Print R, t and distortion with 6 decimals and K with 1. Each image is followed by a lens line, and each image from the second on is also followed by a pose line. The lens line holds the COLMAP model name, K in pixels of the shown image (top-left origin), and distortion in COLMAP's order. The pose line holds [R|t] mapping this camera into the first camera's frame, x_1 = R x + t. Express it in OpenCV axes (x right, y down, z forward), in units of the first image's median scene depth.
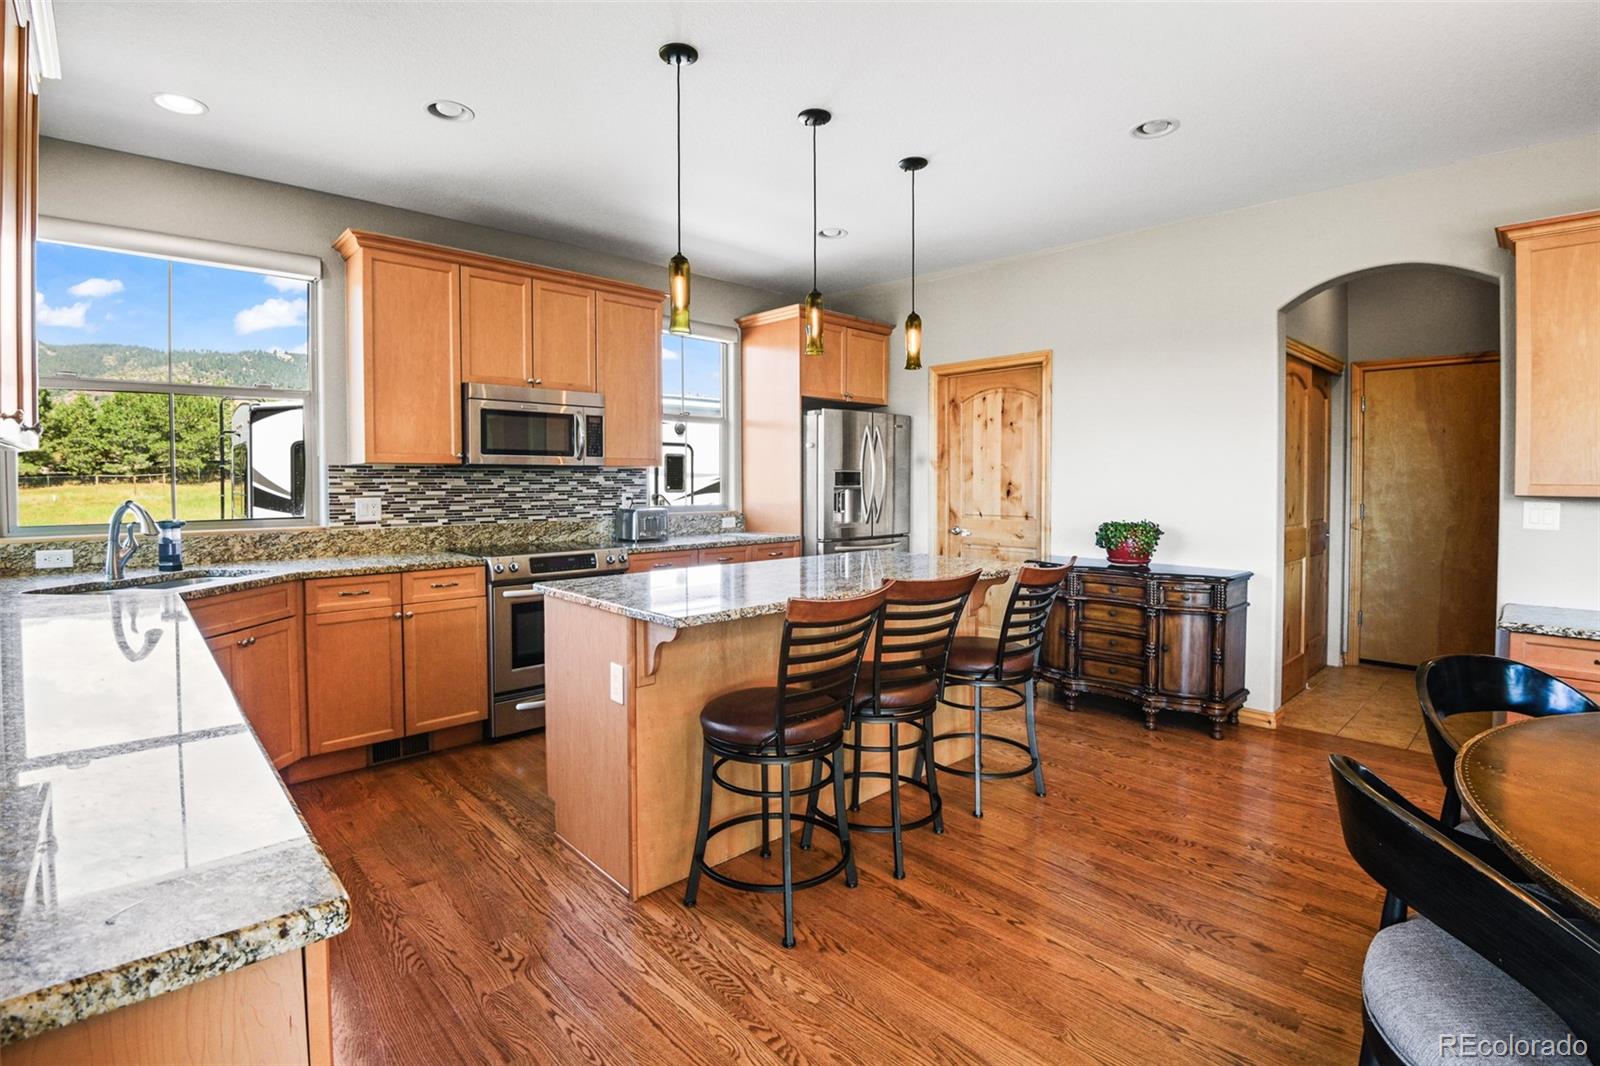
lens RADIAL K [[757.9, 0, 805.8], [0, 757.9, 499.8], [0, 0, 1]] dist [-0.021334, -0.011739]
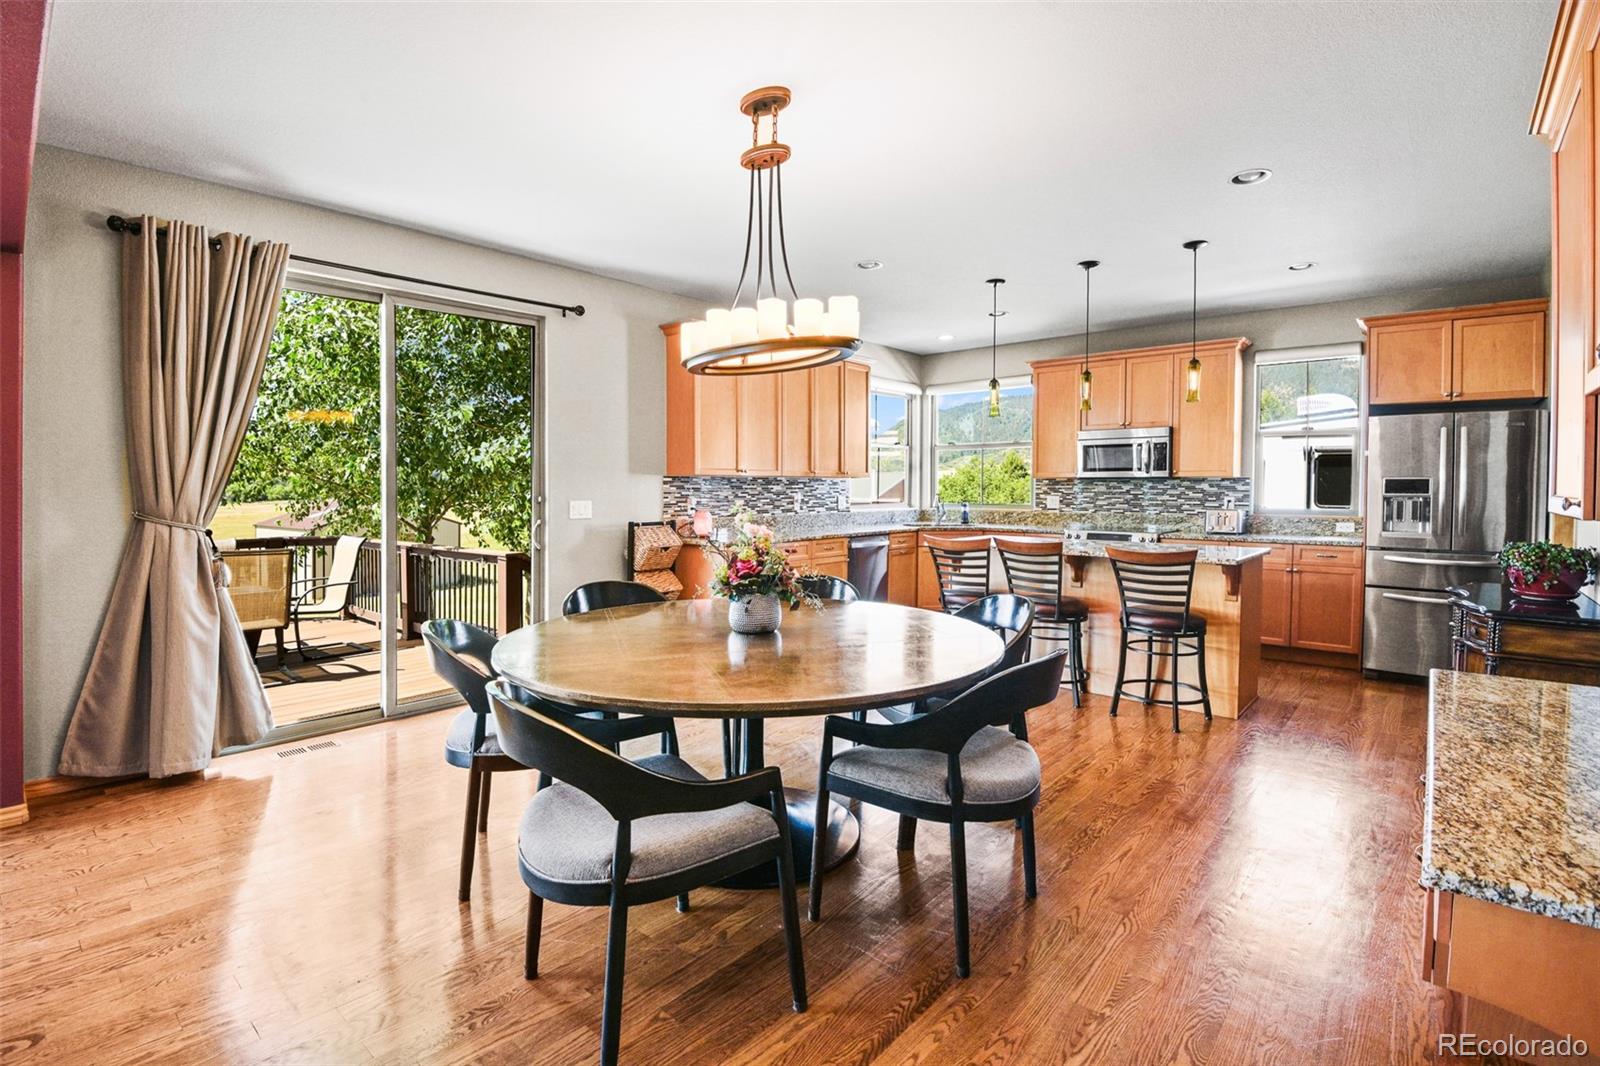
lens RADIAL K [[757.9, 0, 793.8], [0, 757.9, 514.0], [0, 0, 1]] dist [-0.021334, -0.011739]
pose [[0.091675, 0.037538, -0.995081, 1.150701], [-0.026419, 0.999029, 0.035253, -0.006519], [0.995438, 0.023058, 0.092578, 0.167090]]
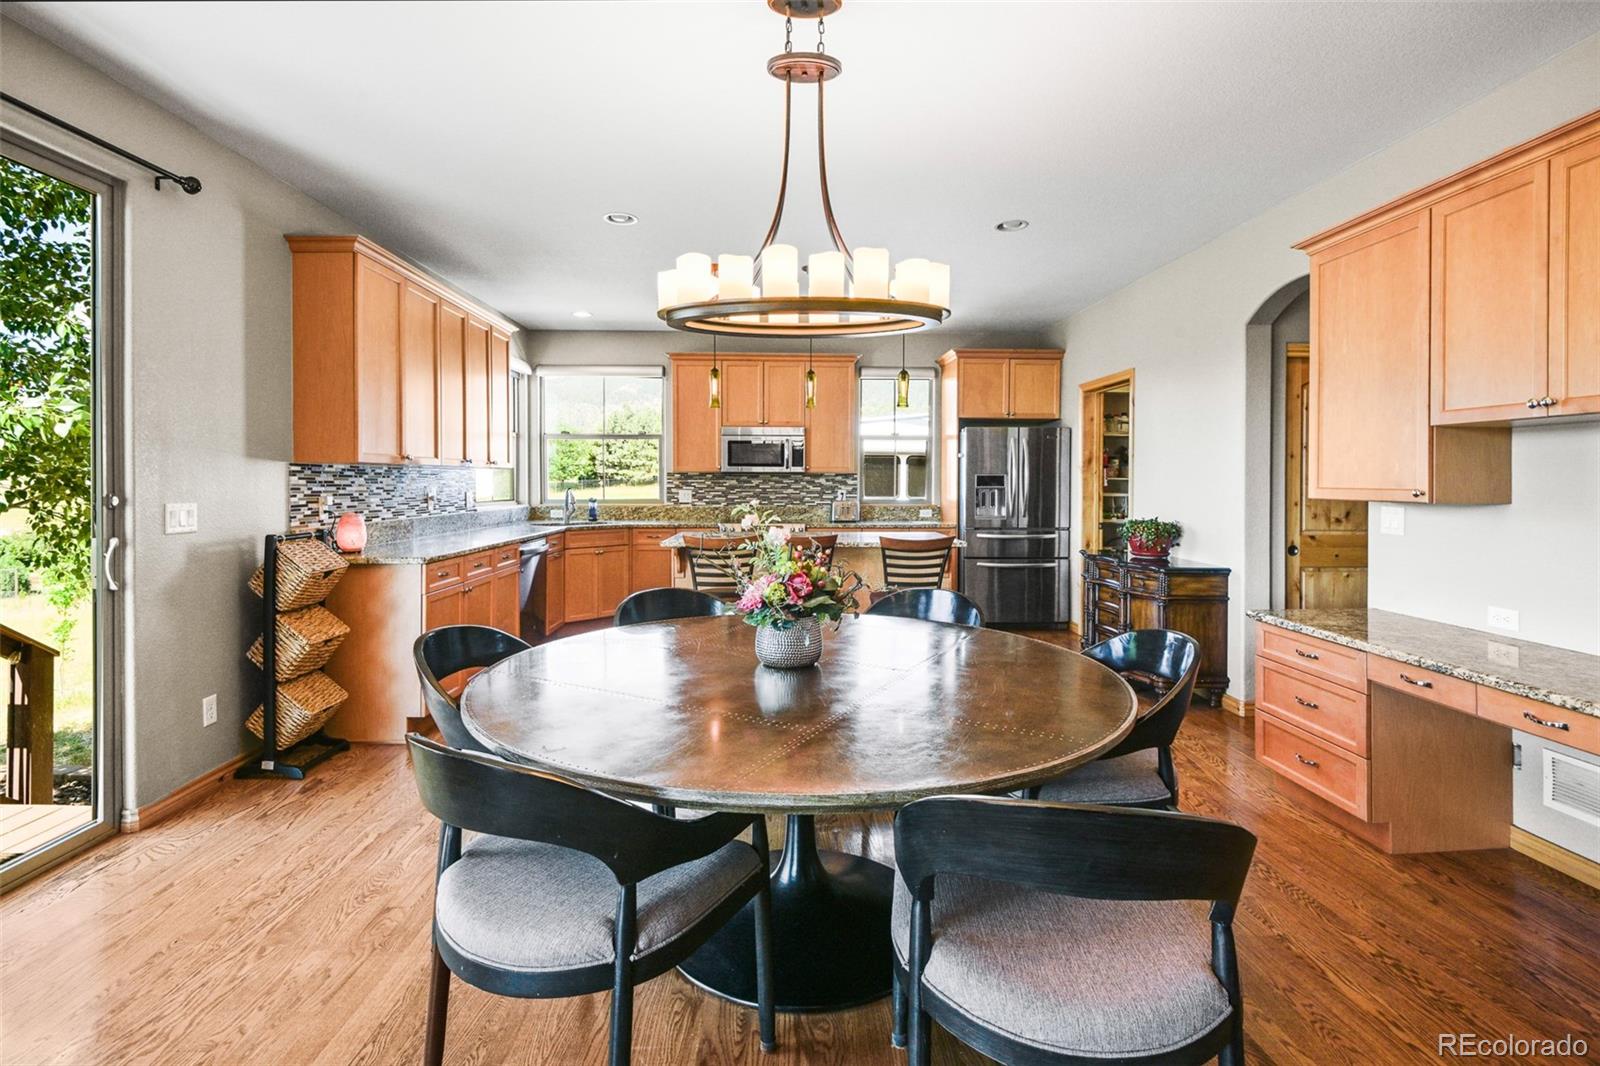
lens RADIAL K [[757.9, 0, 813.4], [0, 757.9, 504.9], [0, 0, 1]] dist [-0.021334, -0.011739]
pose [[0.757450, 0.024240, -0.652443, 0.827270], [-0.021702, 0.999693, 0.011946, 0.004605], [0.652533, 0.005111, 0.757743, -0.205431]]
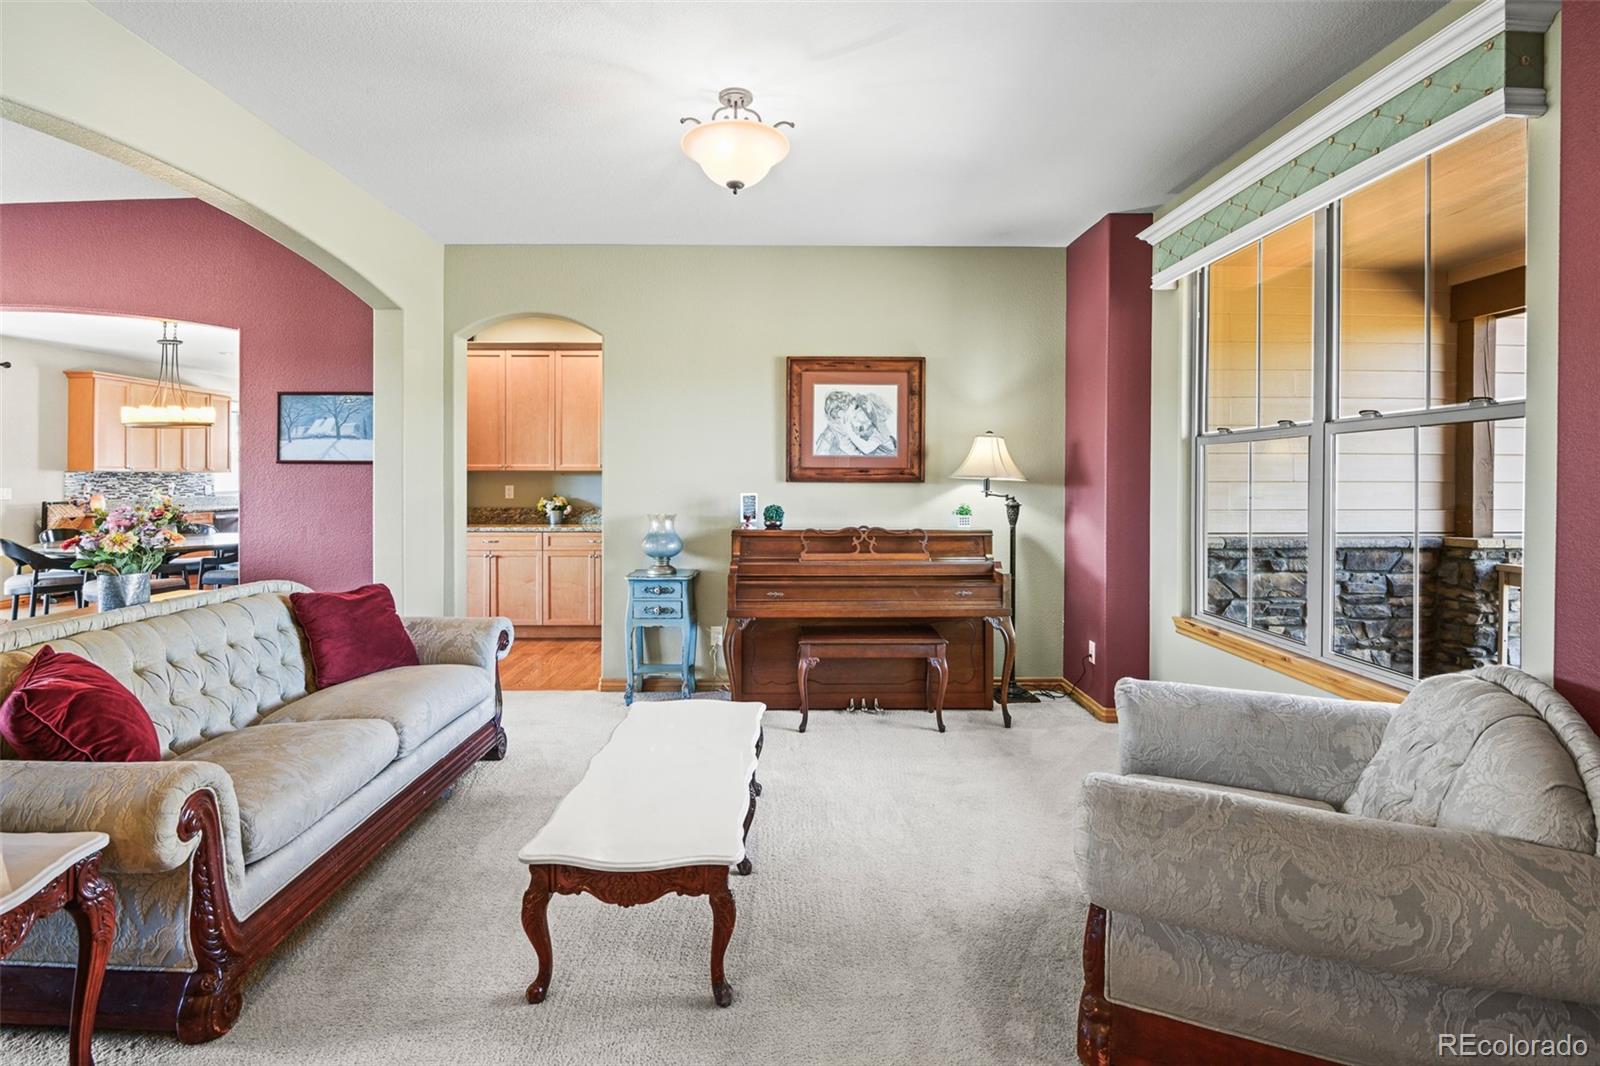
lens RADIAL K [[757.9, 0, 801.6], [0, 757.9, 471.0], [0, 0, 1]] dist [-0.021334, -0.011739]
pose [[0.736068, -0.005690, -0.676883, 2.549957], [-0.016618, 0.999511, -0.026472, -0.003343], [0.676703, 0.030734, 0.735614, -0.048201]]
